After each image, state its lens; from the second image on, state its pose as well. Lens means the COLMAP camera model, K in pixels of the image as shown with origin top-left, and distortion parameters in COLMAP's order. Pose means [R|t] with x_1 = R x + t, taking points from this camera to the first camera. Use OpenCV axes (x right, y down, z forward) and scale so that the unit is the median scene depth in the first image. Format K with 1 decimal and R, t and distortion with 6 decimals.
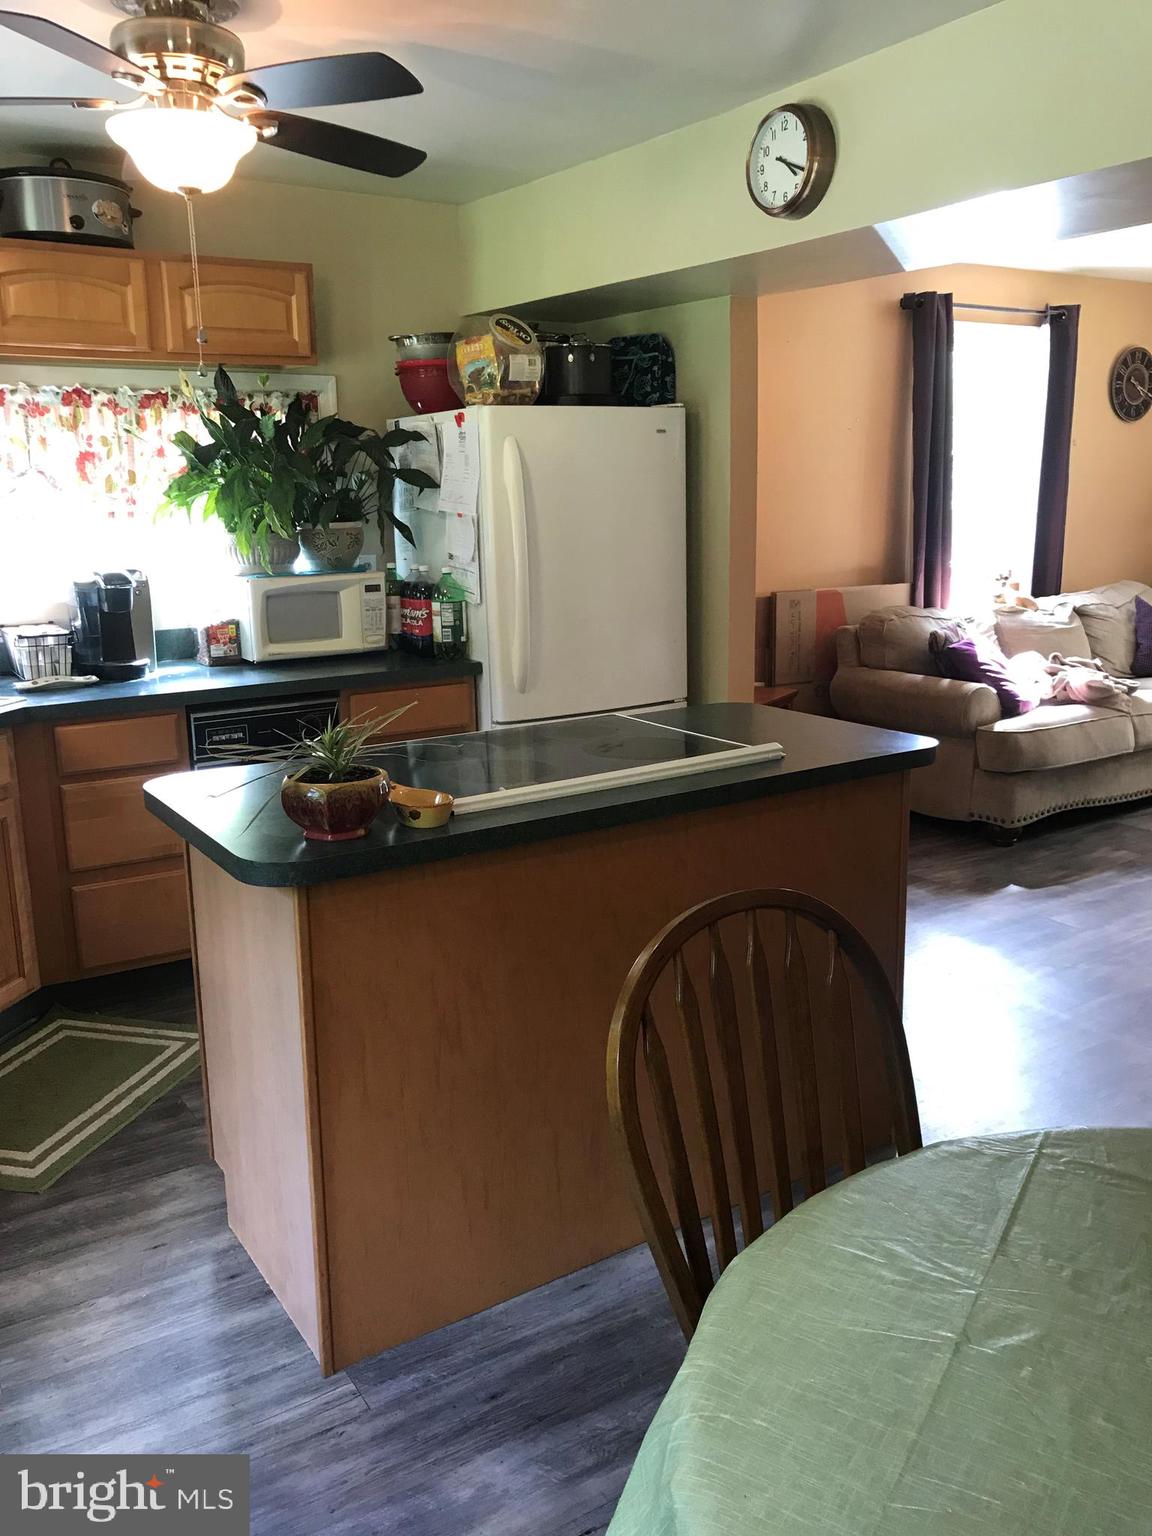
lens RADIAL K [[1272.9, 0, 576.0], [0, 1272.9, 768.0], [0, 0, 1]] dist [0.005530, 0.000451]
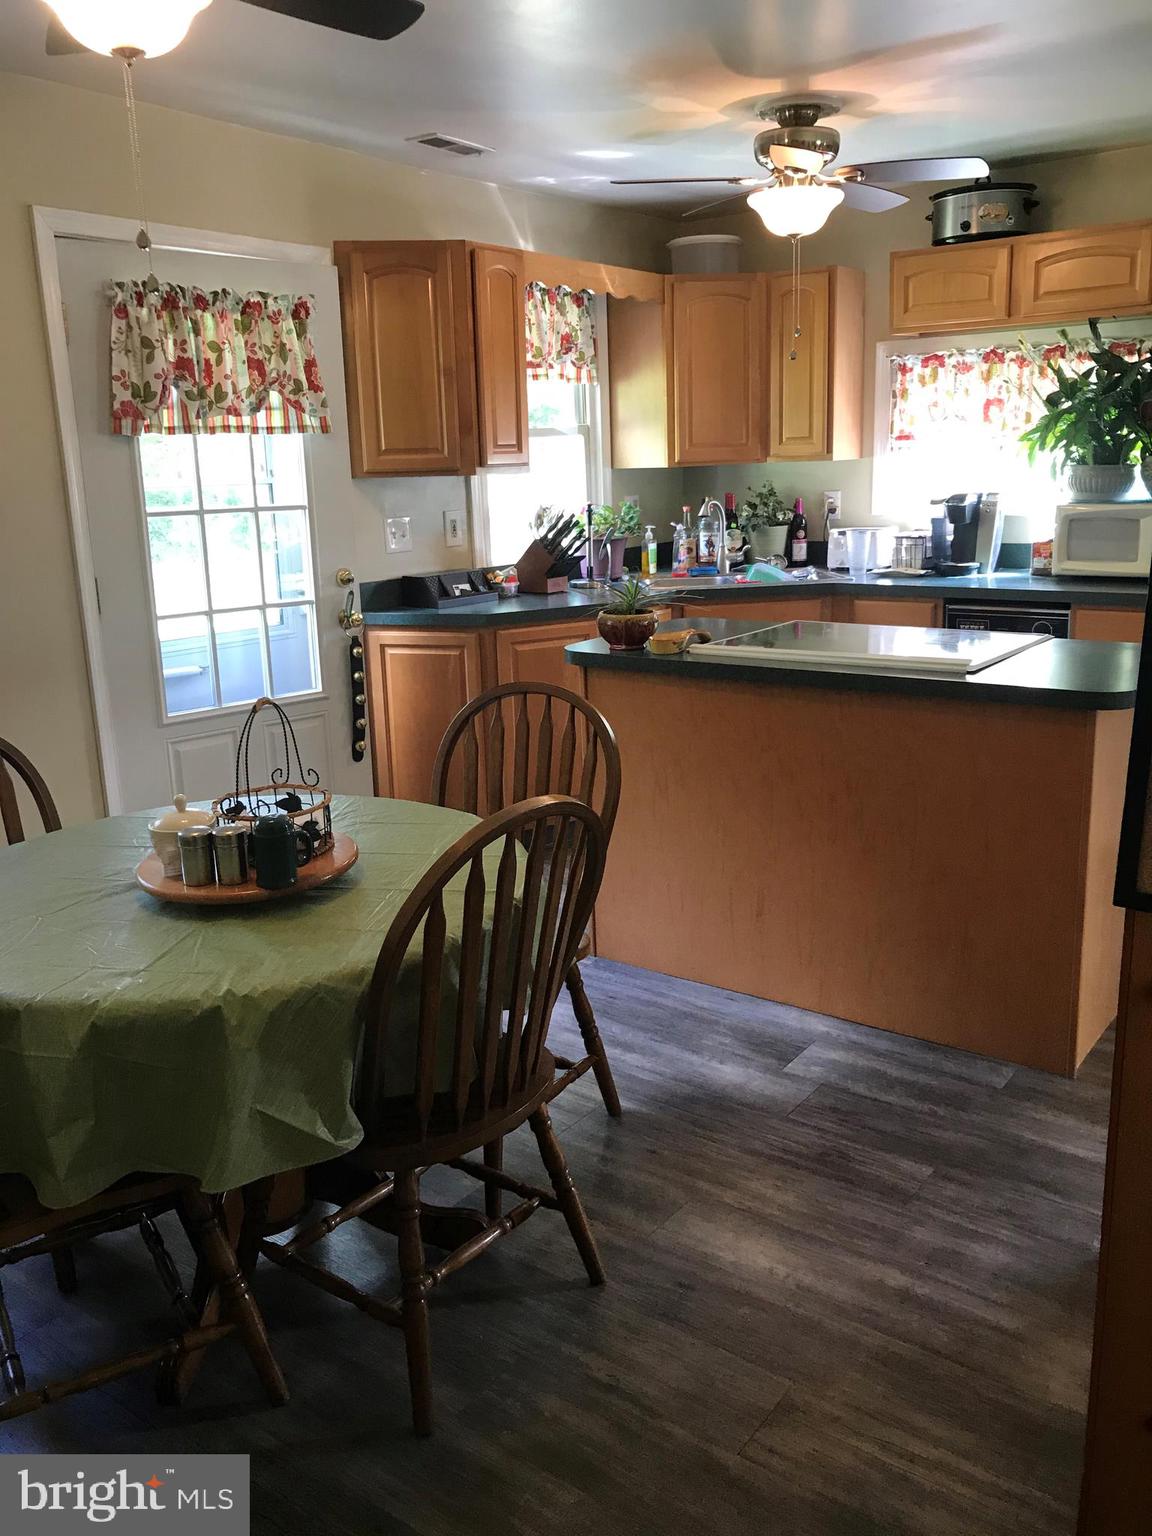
lens RADIAL K [[1247.2, 0, 576.0], [0, 1247.2, 768.0], [0, 0, 1]] dist [0.008334, -0.007313]
pose [[0.356768, 0.240630, -0.902670, 0.704633], [-0.175690, 0.966298, 0.188152, -0.051128], [0.917524, 0.091463, 0.387020, 0.159490]]
